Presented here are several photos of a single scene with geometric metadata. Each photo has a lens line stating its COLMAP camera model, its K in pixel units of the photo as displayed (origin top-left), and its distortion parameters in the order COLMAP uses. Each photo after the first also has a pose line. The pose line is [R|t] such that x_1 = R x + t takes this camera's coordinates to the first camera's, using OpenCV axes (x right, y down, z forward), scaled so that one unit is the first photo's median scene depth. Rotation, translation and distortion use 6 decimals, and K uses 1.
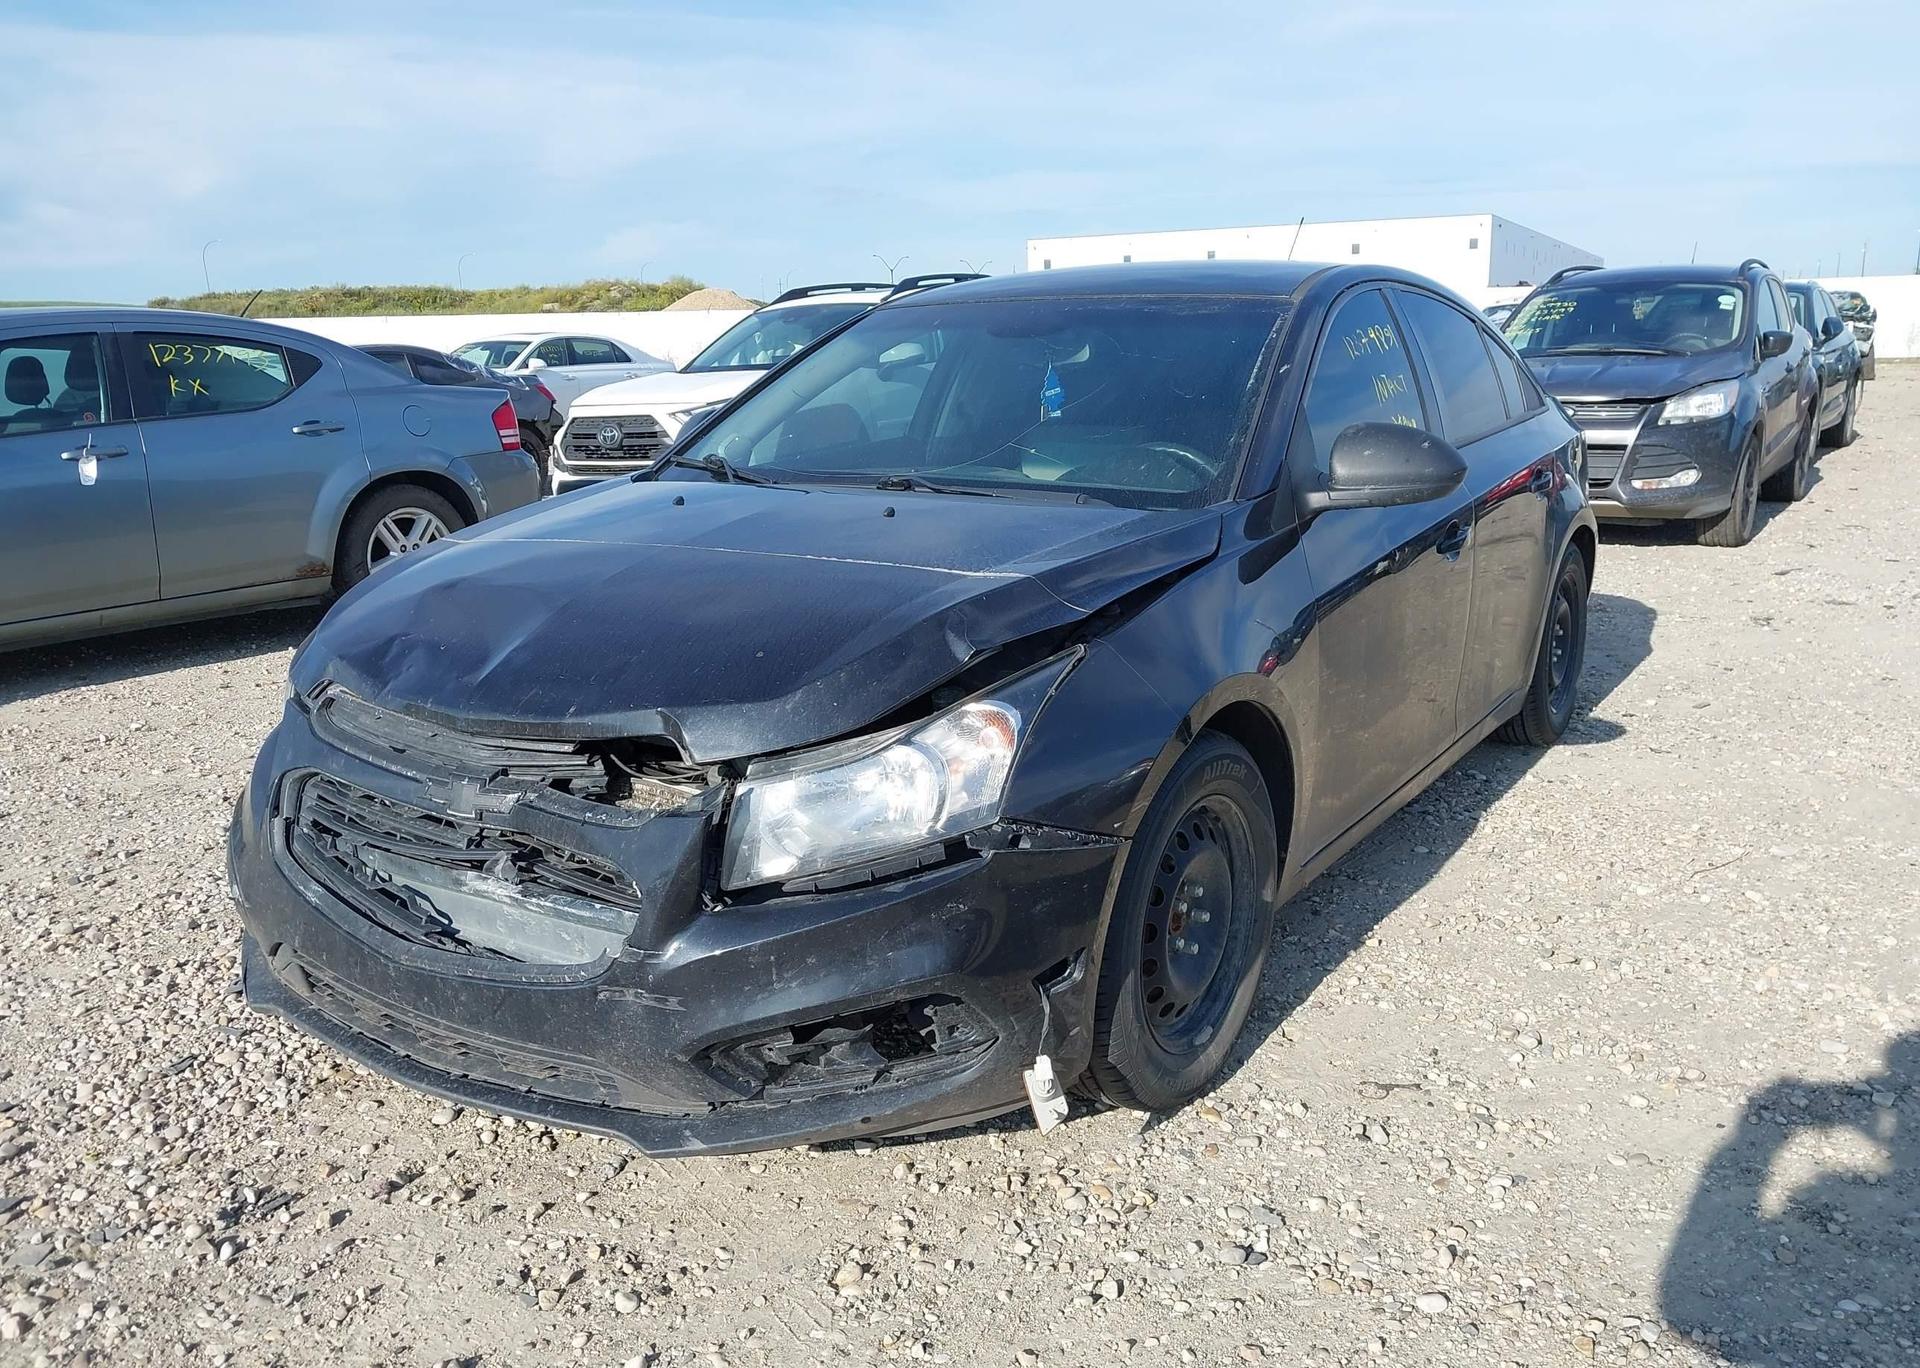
lens RADIAL K [[1546.0, 0, 959.2], [0, 1546.0, 678.1], [0, 0, 1]] dist [0.012777, -0.008180]
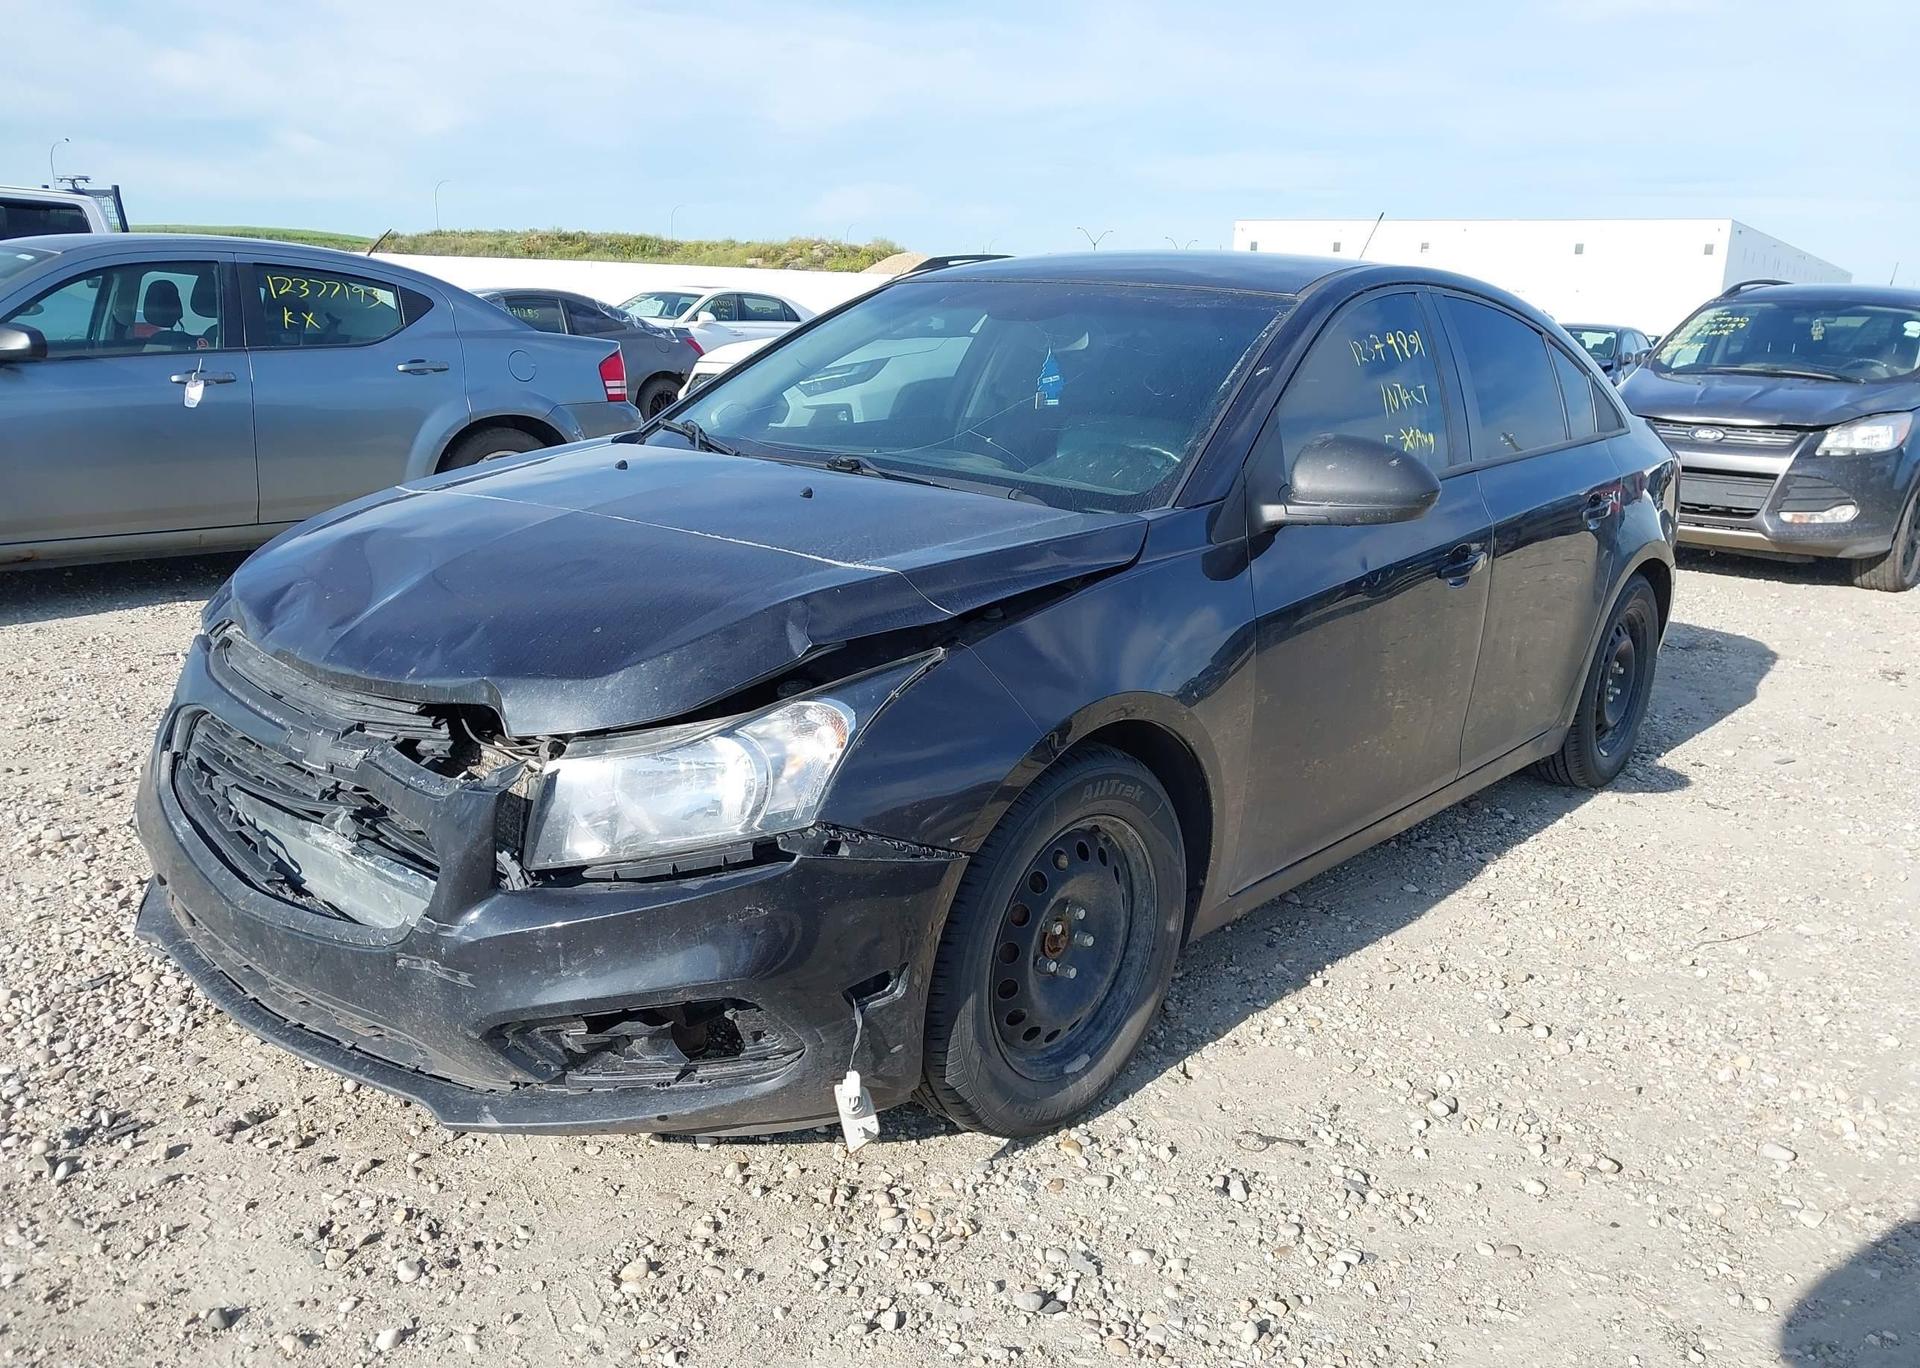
lens RADIAL K [[1546.0, 0, 972.5], [0, 1546.0, 687.9], [0, 0, 1]] dist [0.012777, -0.008180]
pose [[0.990797, 0.085536, -0.104901, 0.172720], [-0.083133, 0.996170, 0.027079, -0.021032], [0.106816, -0.018109, 0.994114, 0.047005]]
